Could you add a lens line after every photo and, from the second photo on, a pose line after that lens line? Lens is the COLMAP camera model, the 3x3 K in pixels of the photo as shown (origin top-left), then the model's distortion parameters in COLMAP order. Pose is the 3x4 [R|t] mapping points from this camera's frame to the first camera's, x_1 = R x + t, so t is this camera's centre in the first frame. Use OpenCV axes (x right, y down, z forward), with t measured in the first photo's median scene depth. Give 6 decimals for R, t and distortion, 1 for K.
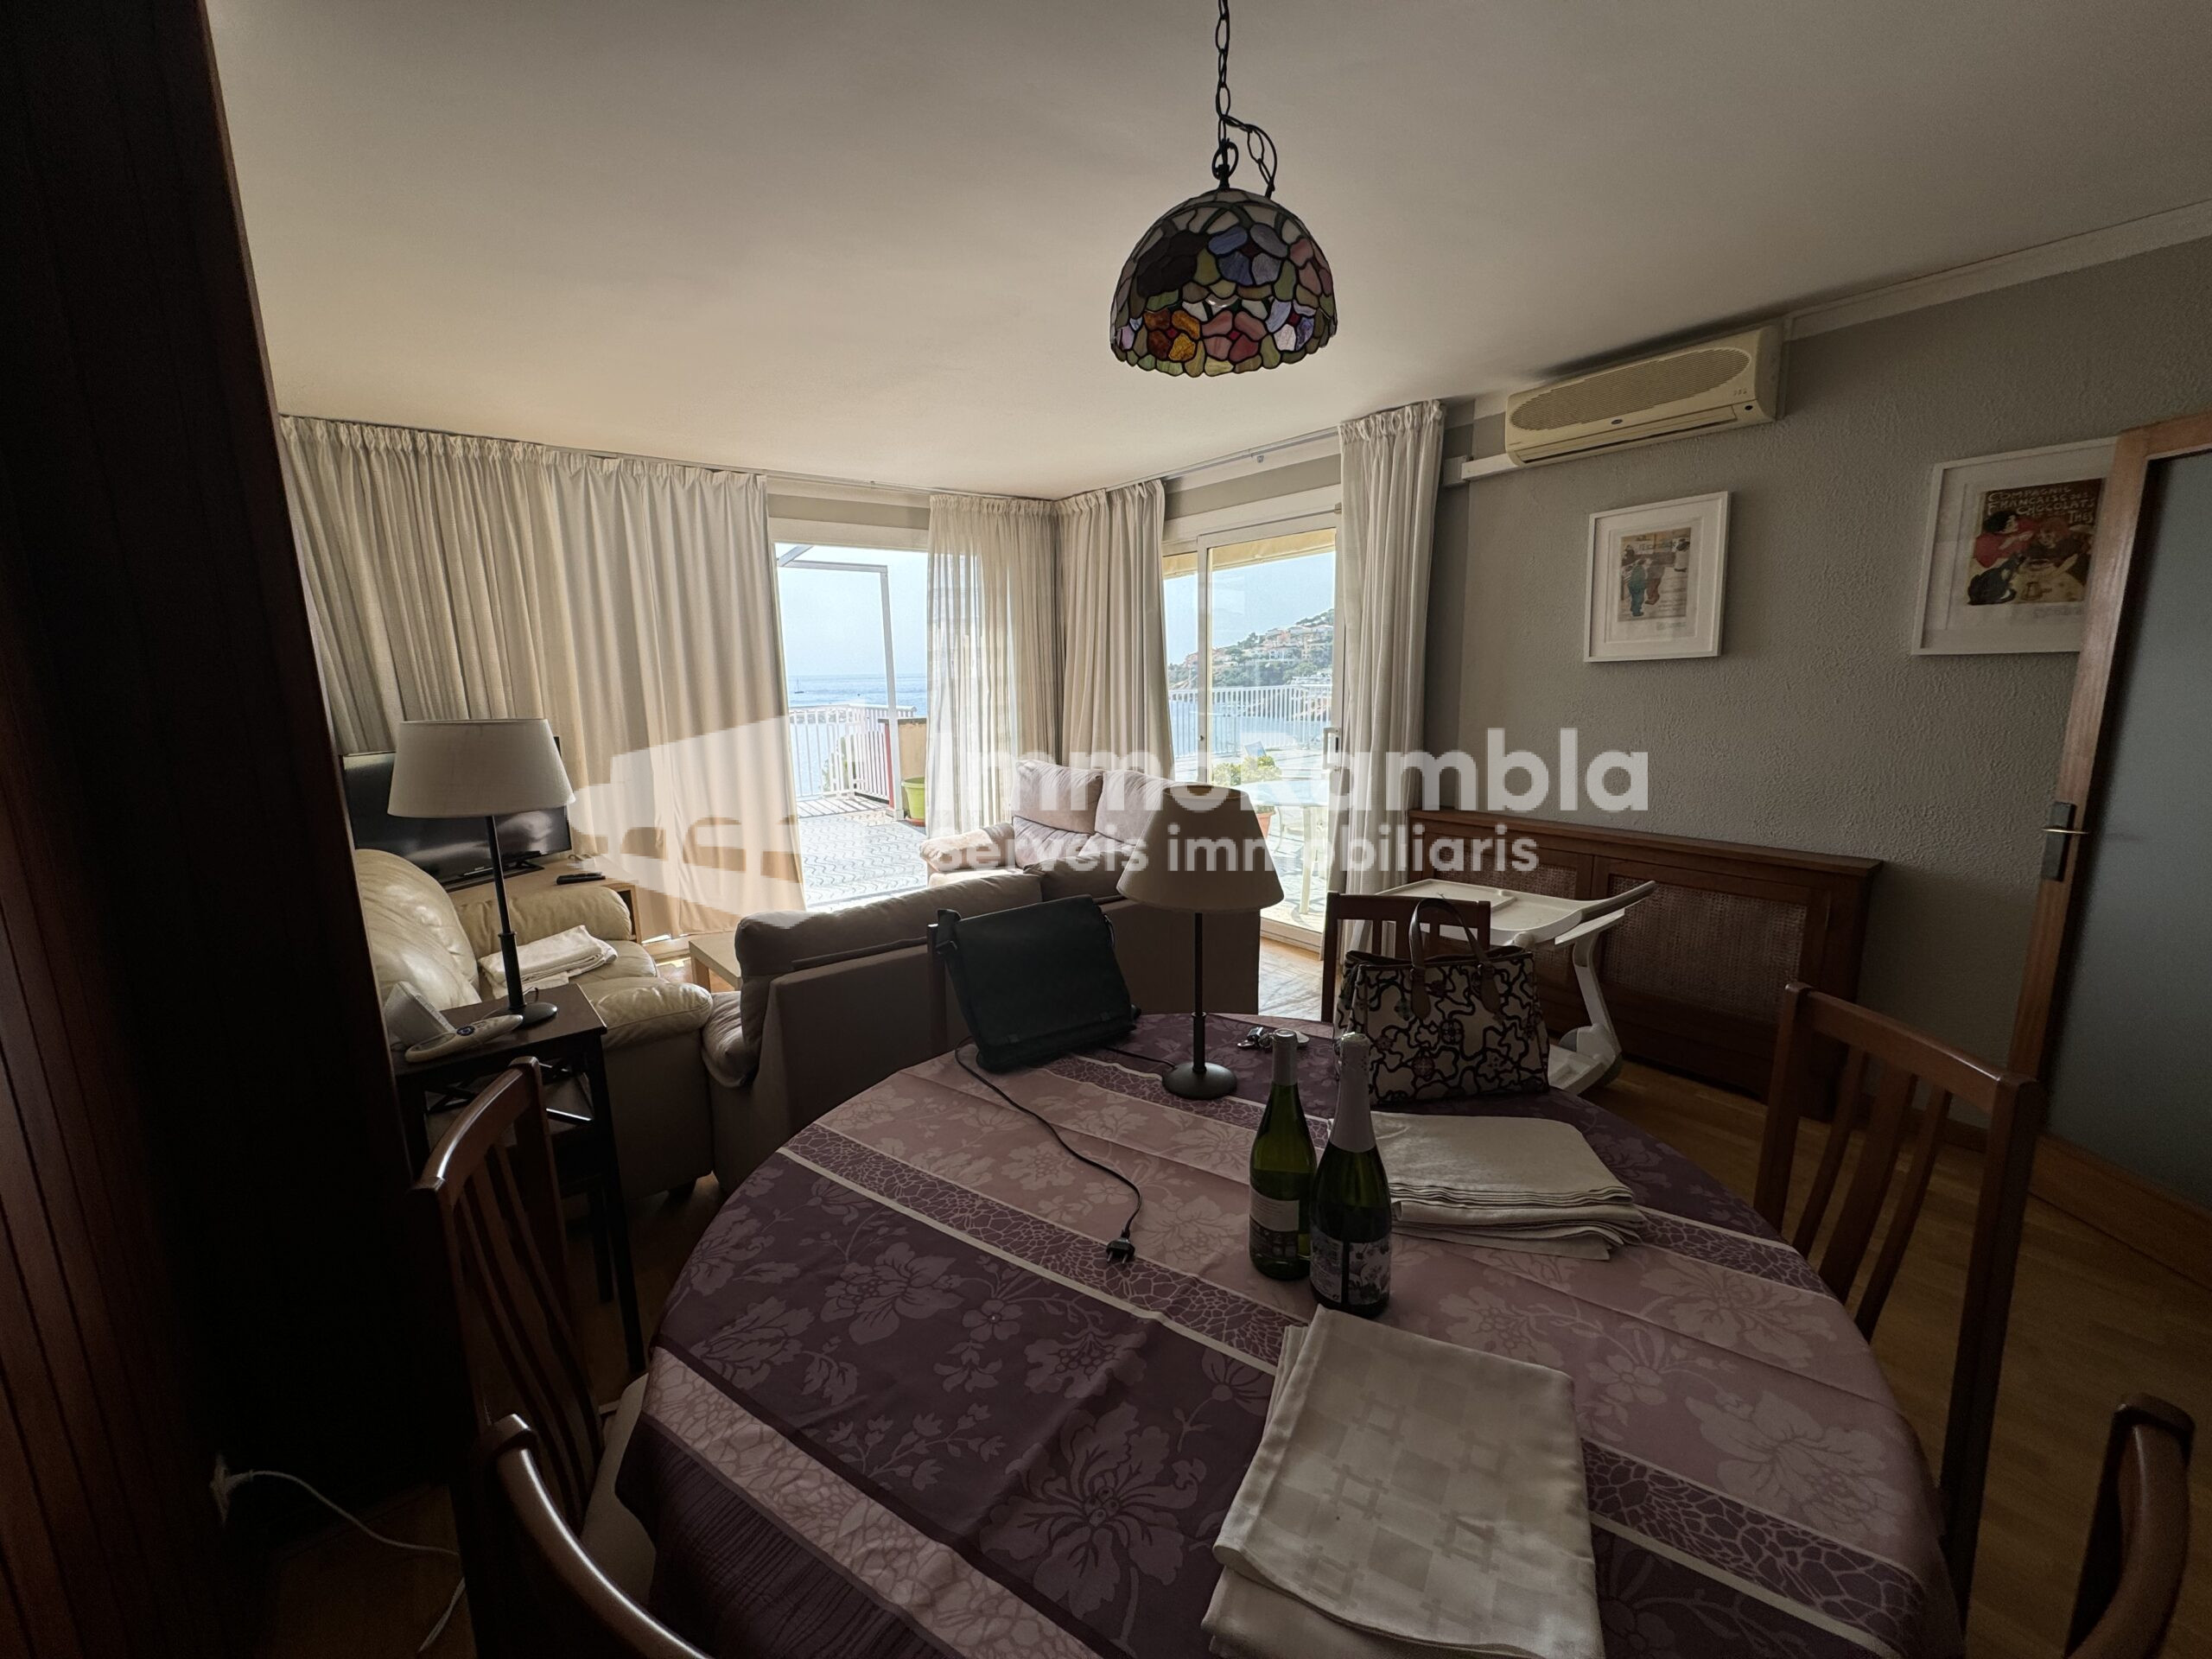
lens RADIAL K [[882.3, 0, 1108.7], [0, 882.3, 834.3], [0, 0, 1]] dist [-0.005507, 0.000731]
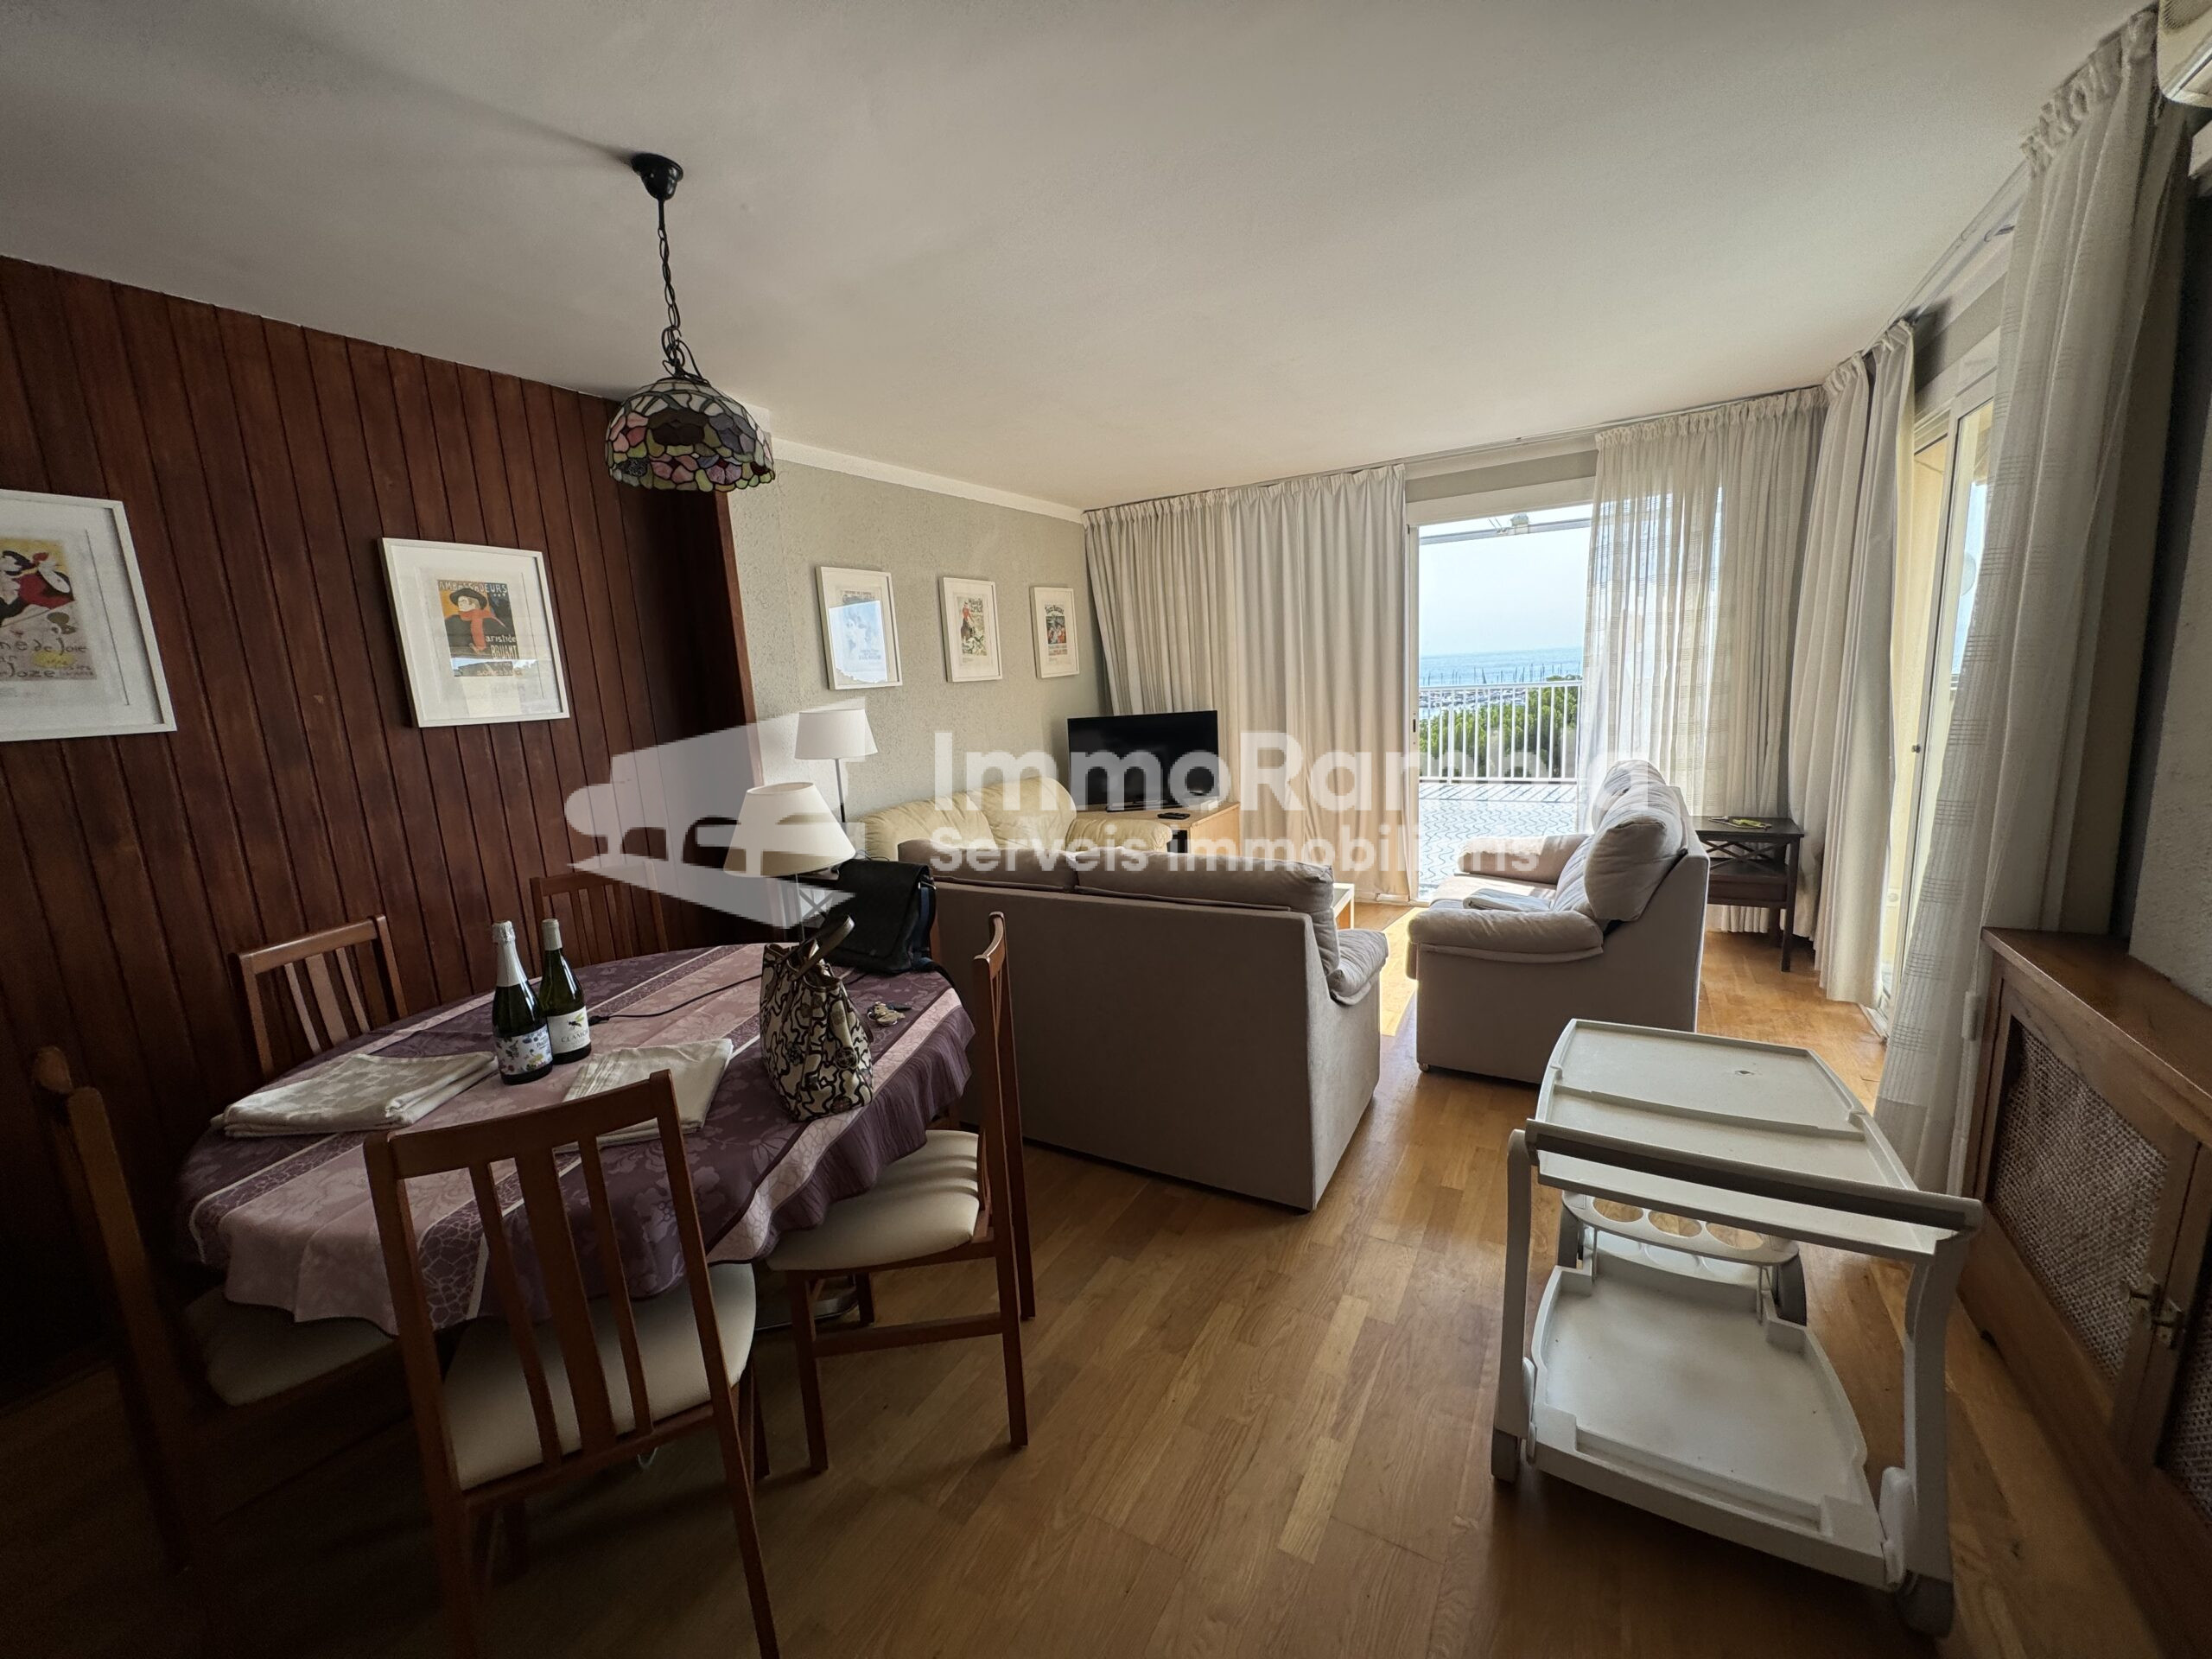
lens RADIAL K [[882.3, 0, 1108.2], [0, 882.3, 829.0], [0, 0, 1]] dist [-0.005507, 0.000731]
pose [[0.382429, 0.159871, -0.910049, 0.493987], [-0.120251, 0.985153, 0.122532, -0.068200], [0.916127, 0.062574, 0.395975, 0.296838]]
